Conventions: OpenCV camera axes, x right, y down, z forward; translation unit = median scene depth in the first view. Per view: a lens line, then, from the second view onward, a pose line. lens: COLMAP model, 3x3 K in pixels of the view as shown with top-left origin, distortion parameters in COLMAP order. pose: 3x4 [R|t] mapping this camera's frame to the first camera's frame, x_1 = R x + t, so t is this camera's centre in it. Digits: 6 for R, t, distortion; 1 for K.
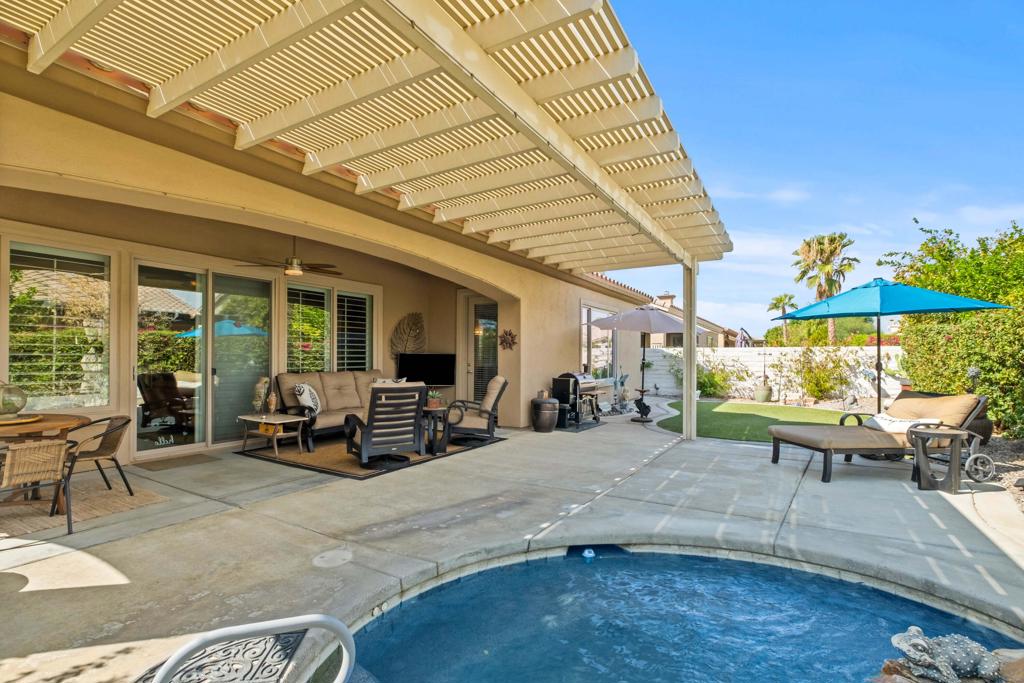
lens RADIAL K [[458.9, 0, 508.2], [0, 458.9, 349.3], [0, 0, 1]] dist [-0.001311, -0.000053]
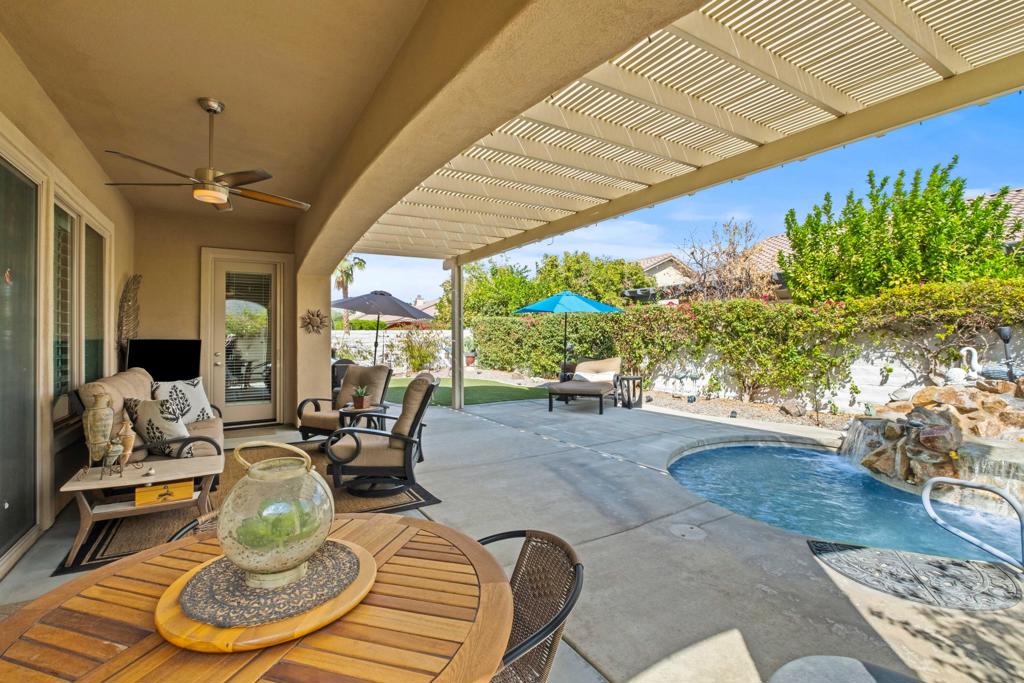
lens RADIAL K [[458.9, 0, 507.1], [0, 458.9, 338.4], [0, 0, 1]] dist [-0.001311, -0.000053]
pose [[0.466685, -0.006018, 0.884403, -1.064896], [-0.010242, 0.999873, 0.012209, 0.000779], [-0.884364, -0.014756, 0.466564, 0.619360]]
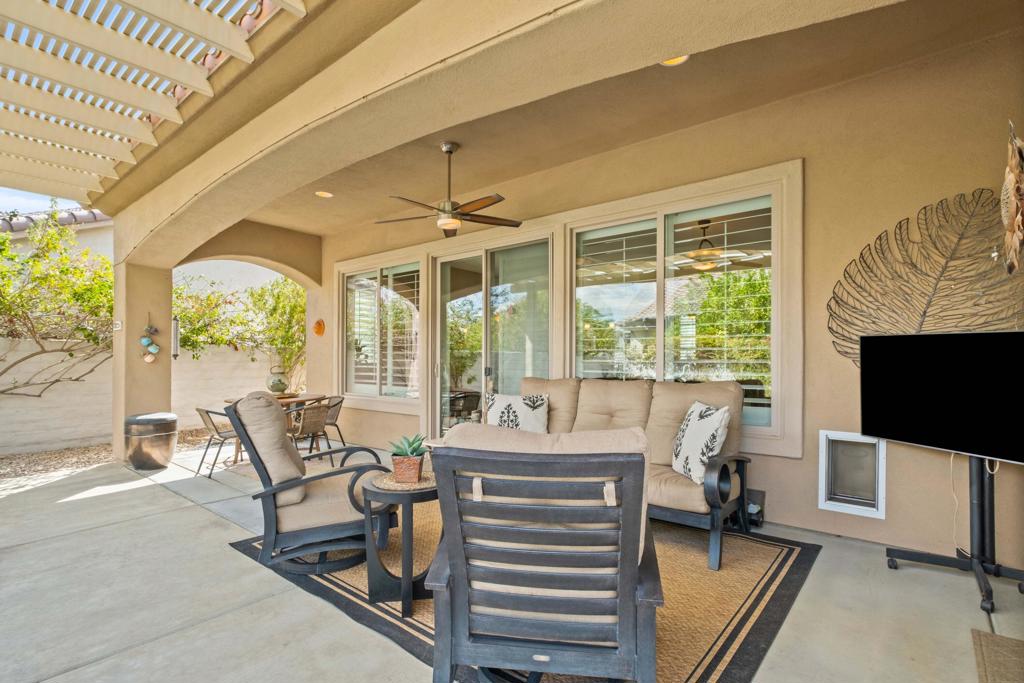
lens RADIAL K [[491.1, 0, 518.6], [0, 491.1, 359.1], [0, 0, 1]] dist [-0.001877, -0.000552]
pose [[-0.134750, -0.012579, -0.990800, 0.347876], [0.008010, 0.999873, -0.013784, 0.045475], [0.990847, -0.009793, -0.134632, 1.696151]]
